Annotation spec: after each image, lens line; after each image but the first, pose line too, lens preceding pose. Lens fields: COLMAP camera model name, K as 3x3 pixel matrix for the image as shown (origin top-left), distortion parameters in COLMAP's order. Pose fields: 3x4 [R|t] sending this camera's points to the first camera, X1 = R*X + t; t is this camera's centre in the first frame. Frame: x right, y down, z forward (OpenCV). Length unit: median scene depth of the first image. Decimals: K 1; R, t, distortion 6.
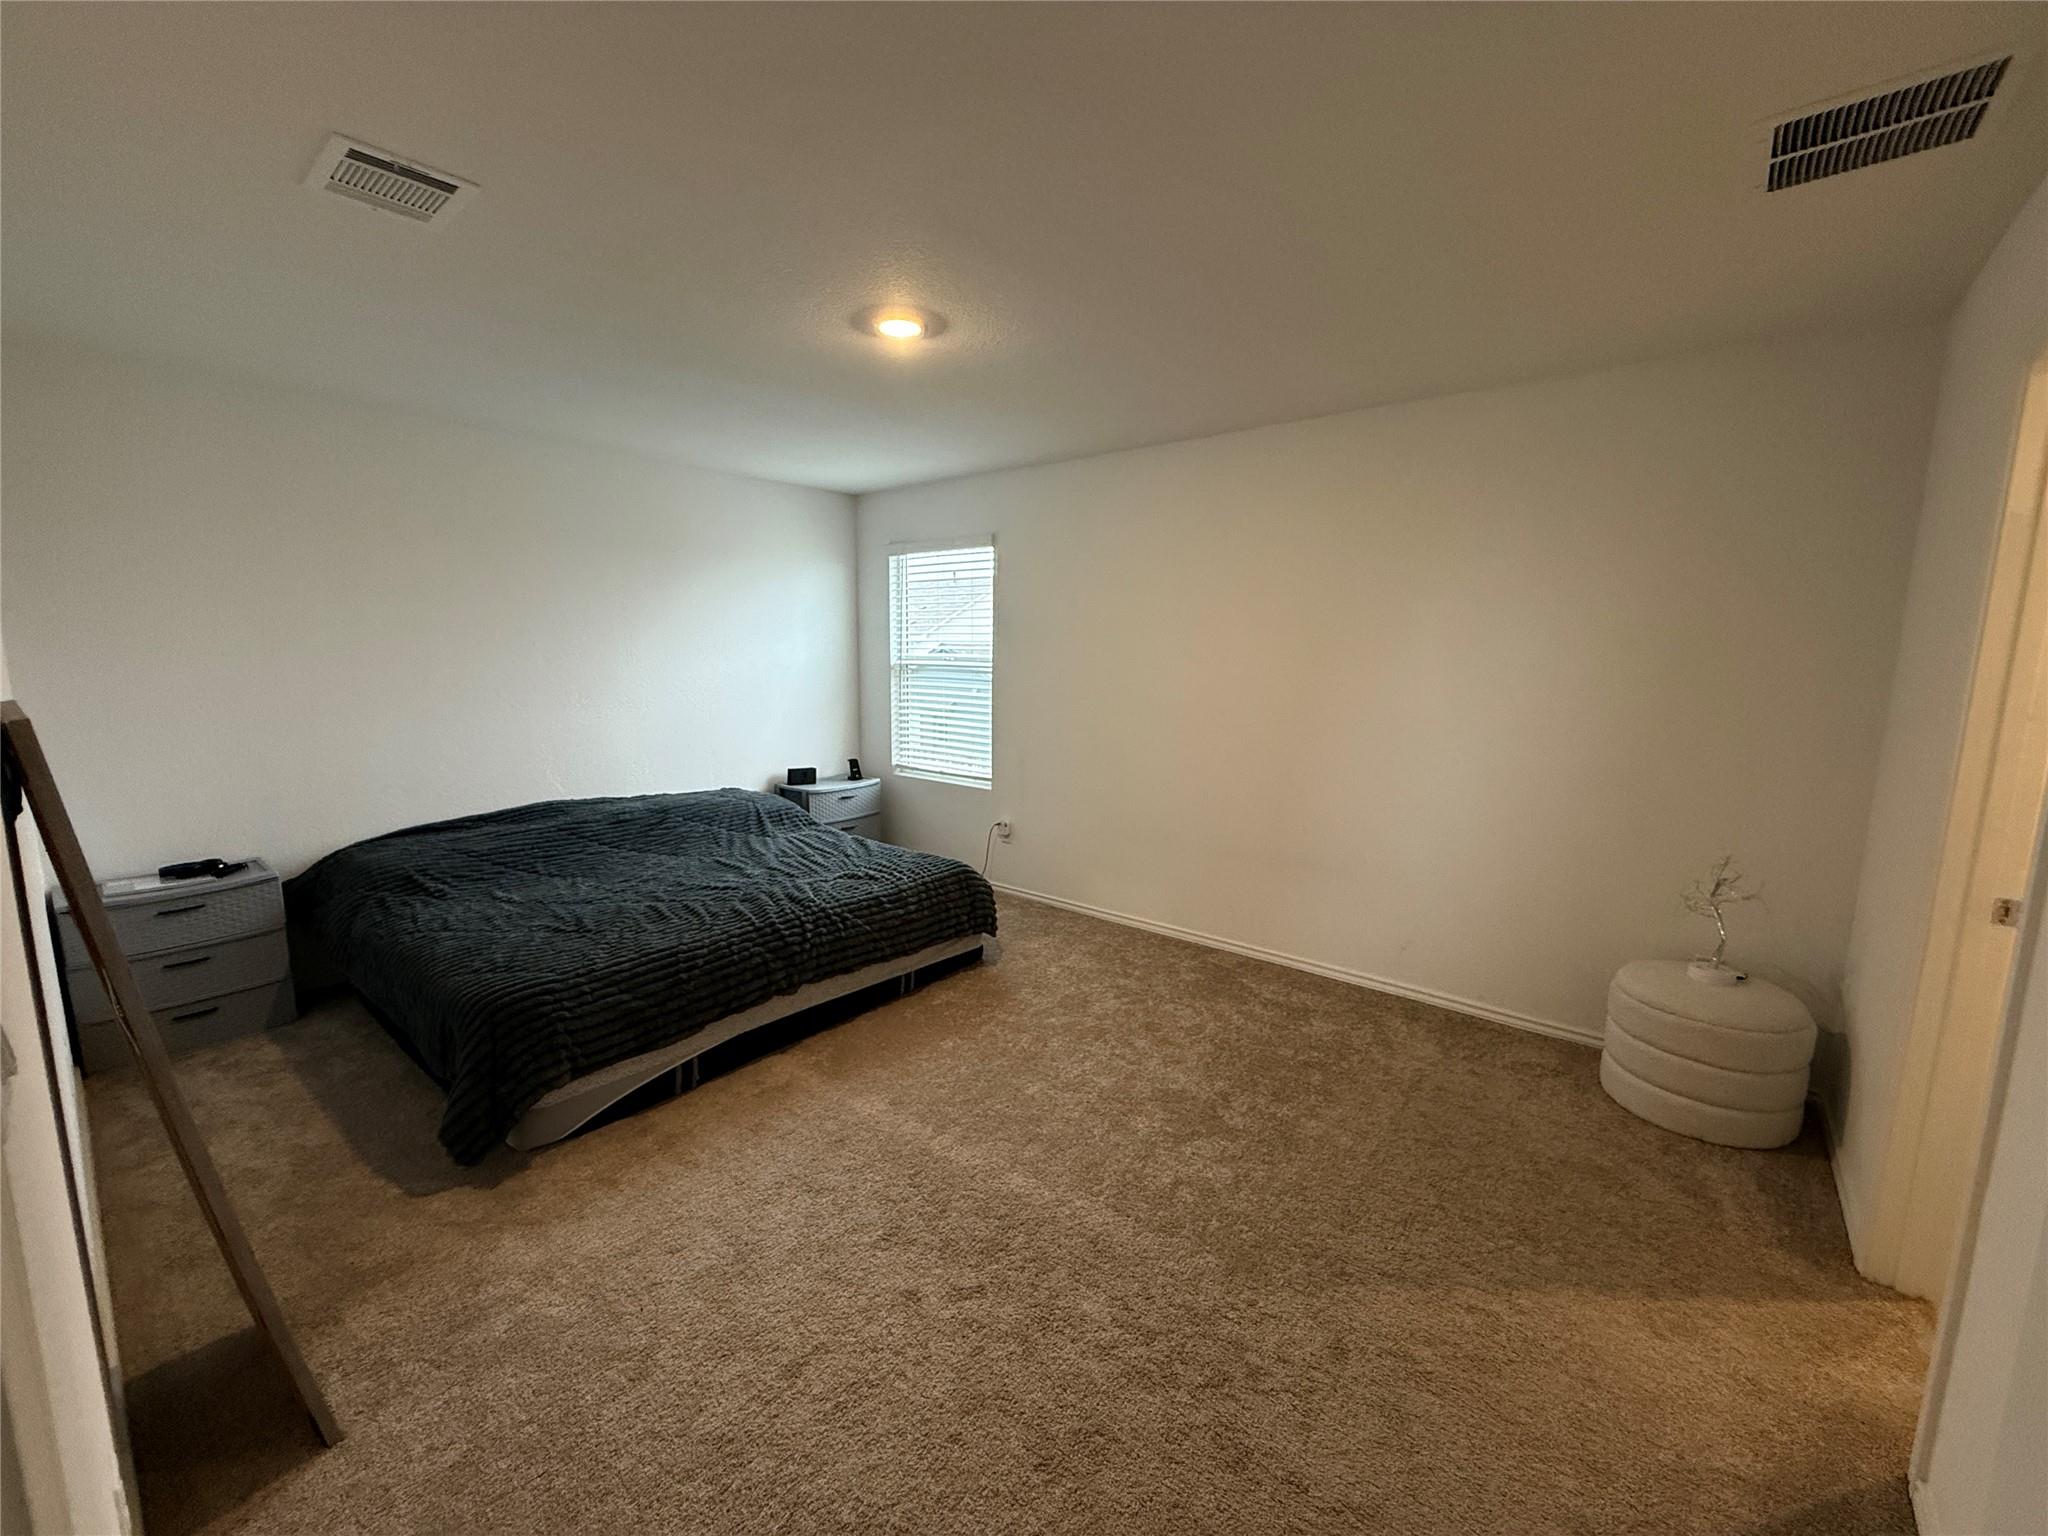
lens RADIAL K [[816.7, 0, 1020.7], [0, 816.7, 766.6], [0, 0, 1]] dist [-0.000886, -0.000257]
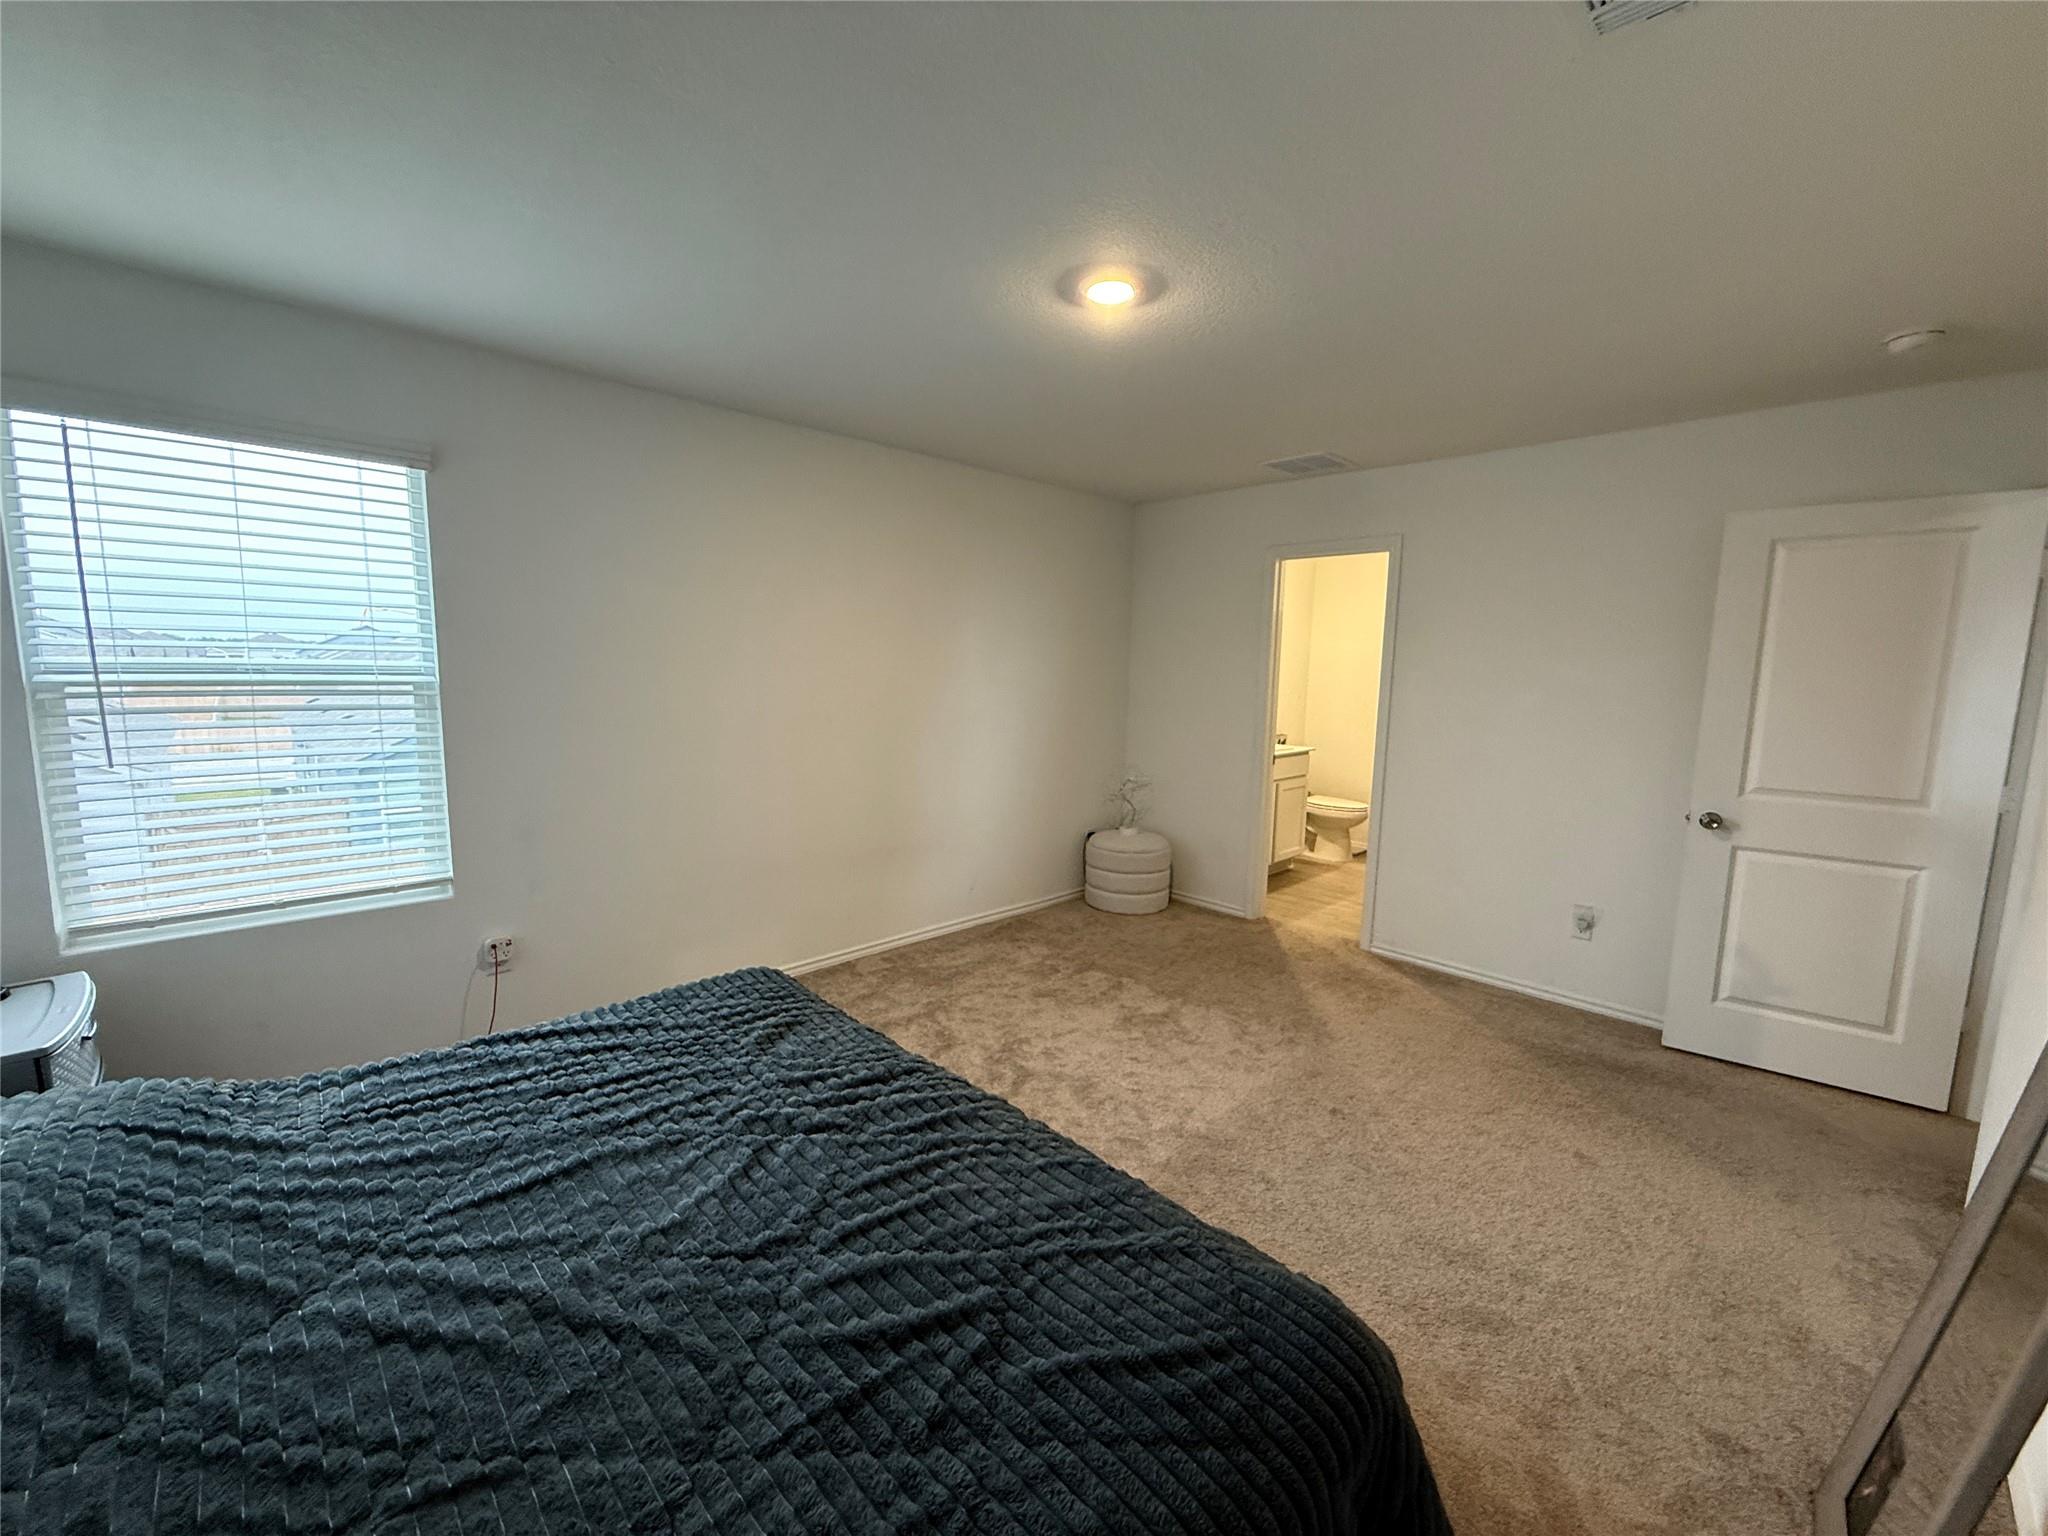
lens RADIAL K [[816.7, 0, 1020.7], [0, 816.7, 766.6], [0, 0, 1]] dist [-0.000886, -0.000257]
pose [[0.107975, -0.132281, 0.985314, -0.686264], [0.126926, 0.984832, 0.118307, -0.099713], [-0.986018, 0.112288, 0.123127, 0.663870]]
